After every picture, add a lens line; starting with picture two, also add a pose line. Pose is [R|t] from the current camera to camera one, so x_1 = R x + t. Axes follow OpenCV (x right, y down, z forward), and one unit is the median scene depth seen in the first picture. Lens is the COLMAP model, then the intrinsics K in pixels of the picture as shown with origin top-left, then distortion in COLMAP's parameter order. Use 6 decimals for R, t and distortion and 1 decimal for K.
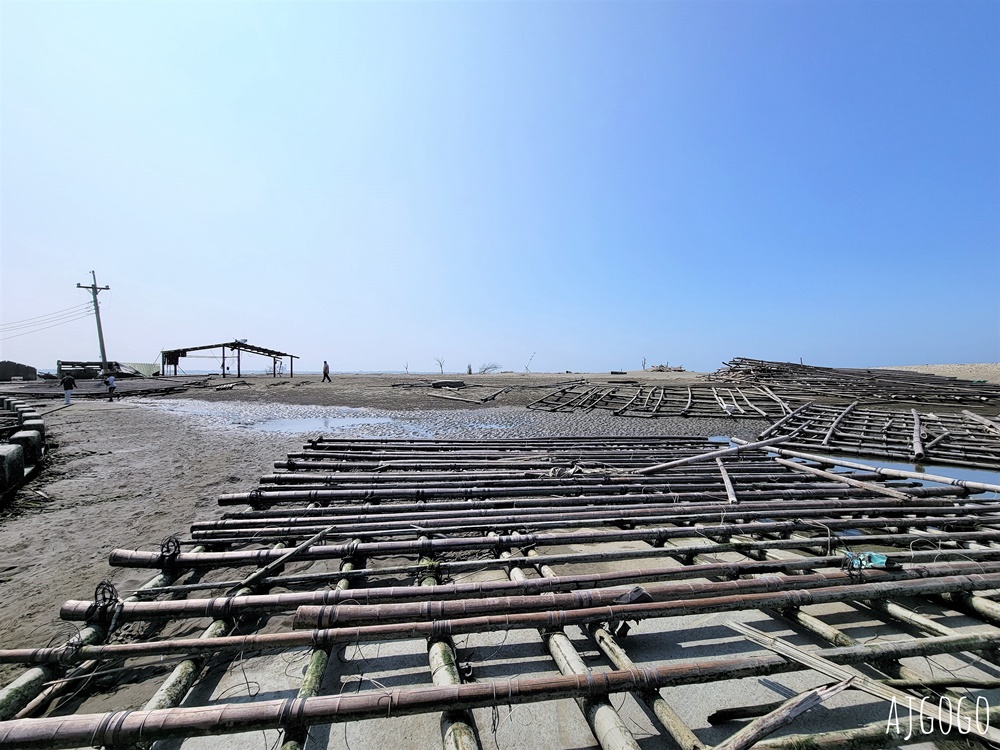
lens RADIAL K [[404.6, 0, 496.6], [0, 404.6, 379.1], [0, 0, 1]] dist [-0.001074, -0.003426]
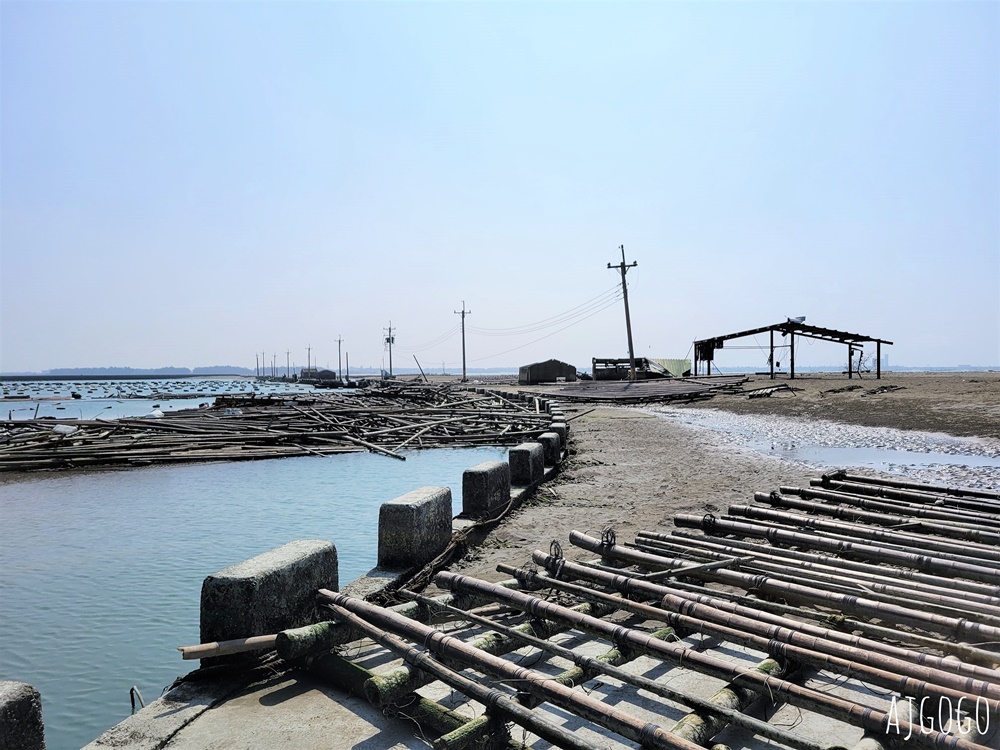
lens RADIAL K [[767.2, 0, 498.8], [0, 767.2, 379.9], [0, 0, 1]] dist [0.055239, -0.048704]
pose [[0.567583, 0.003784, -0.823307, 0.119978], [-0.004825, 0.999988, 0.001270, -0.001558], [0.823302, 0.003252, 0.567594, -0.069383]]
